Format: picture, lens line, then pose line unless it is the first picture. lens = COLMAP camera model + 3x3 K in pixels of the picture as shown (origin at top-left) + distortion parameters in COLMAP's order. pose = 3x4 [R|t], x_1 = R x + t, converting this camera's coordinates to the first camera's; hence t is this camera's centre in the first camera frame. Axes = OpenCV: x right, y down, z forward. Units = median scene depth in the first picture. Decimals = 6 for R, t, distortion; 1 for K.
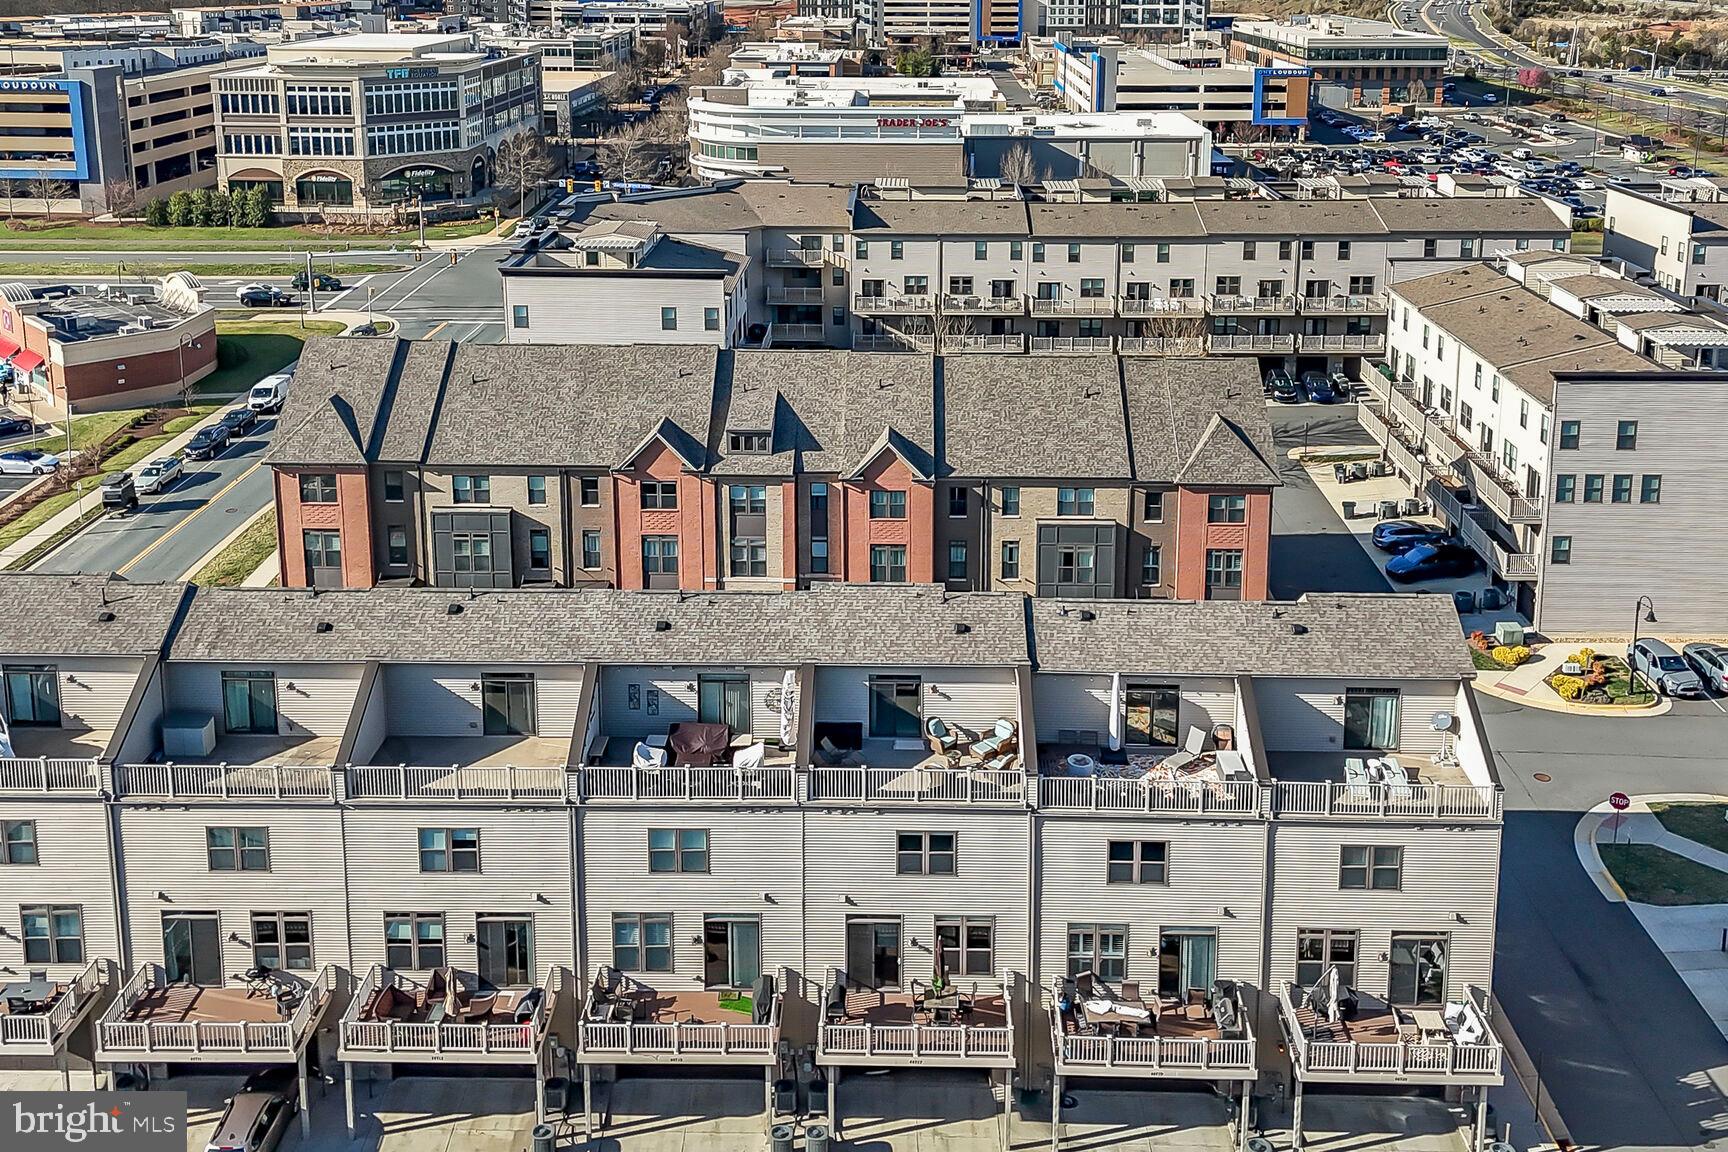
lens RADIAL K [[1398.4, 0, 858.5], [0, 1398.4, 518.6], [0, 0, 1]] dist [0.124596, -0.191594]
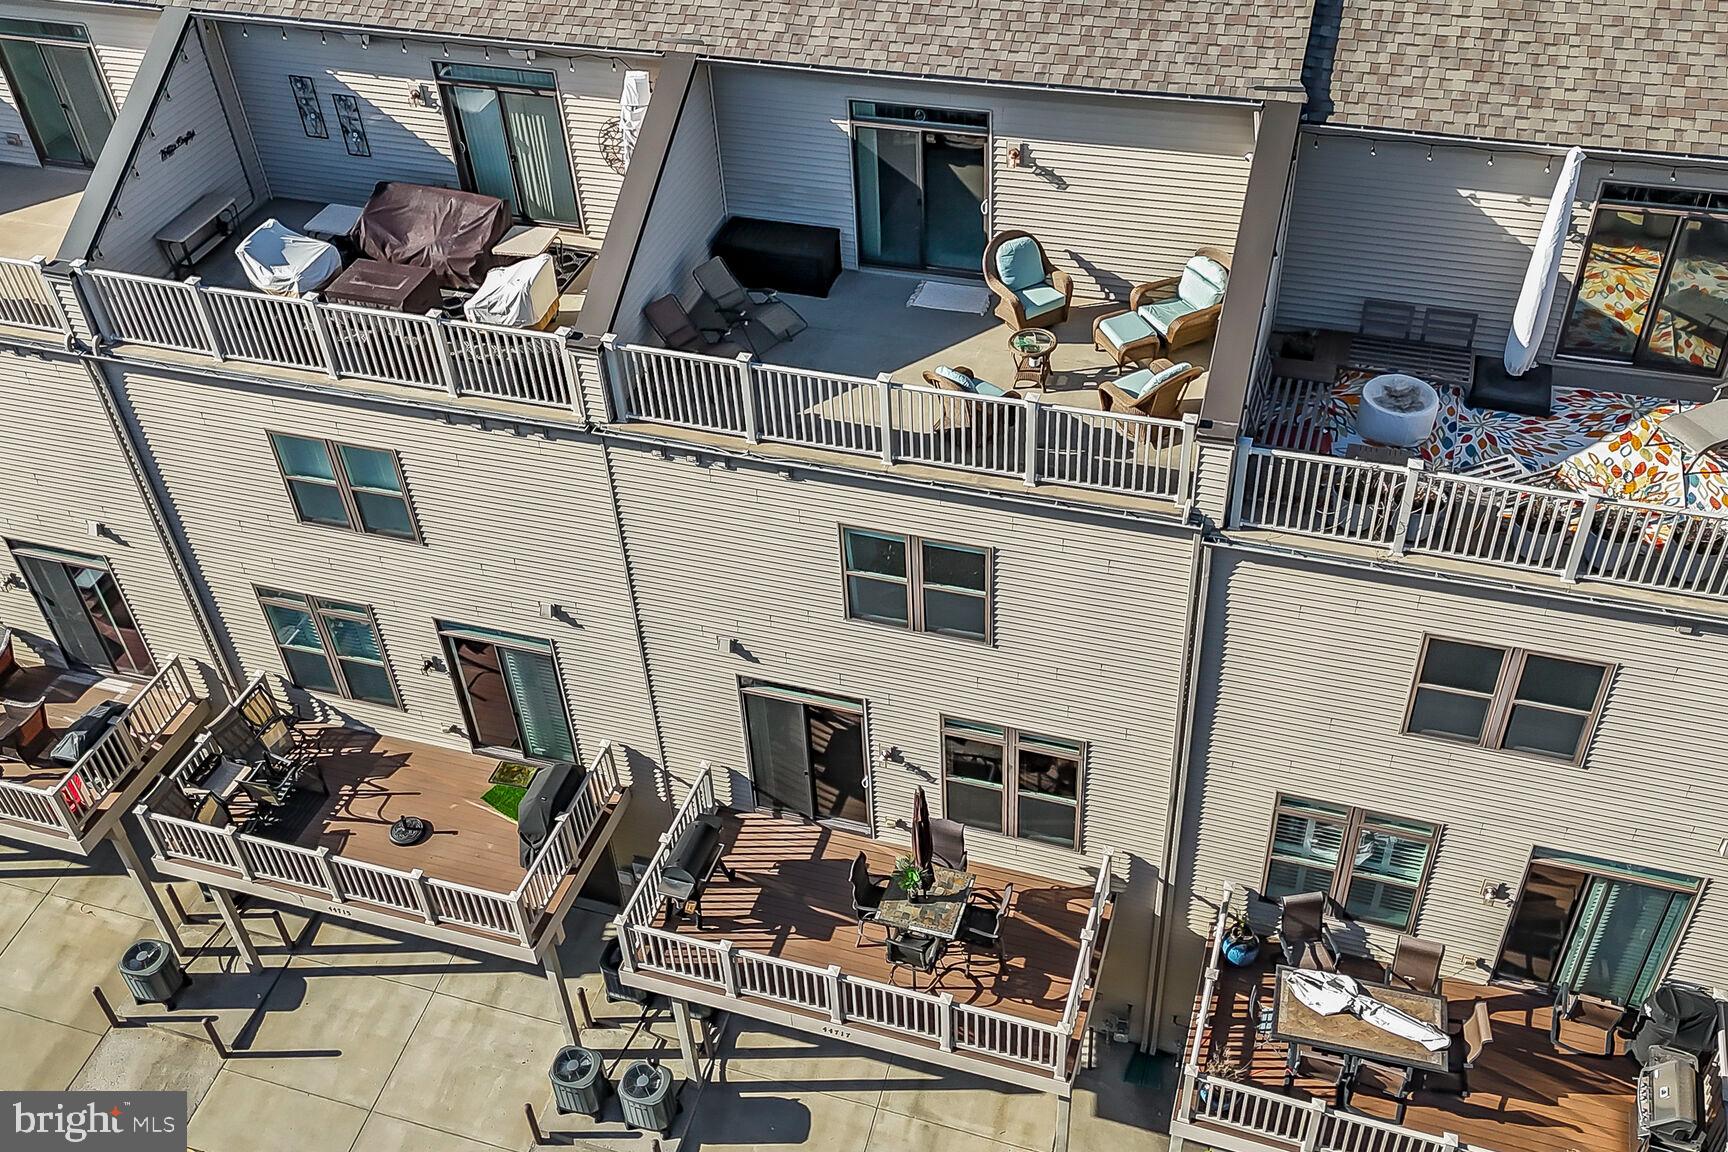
lens RADIAL K [[1398.4, 0, 858.5], [0, 1398.4, 518.6], [0, 0, 1]] dist [0.124596, -0.191594]
pose [[0.951509, 0.155535, -0.265404, 0.129616], [-0.042196, 0.920600, 0.388221, 0.069495], [0.304713, -0.358196, 0.882522, 0.644262]]
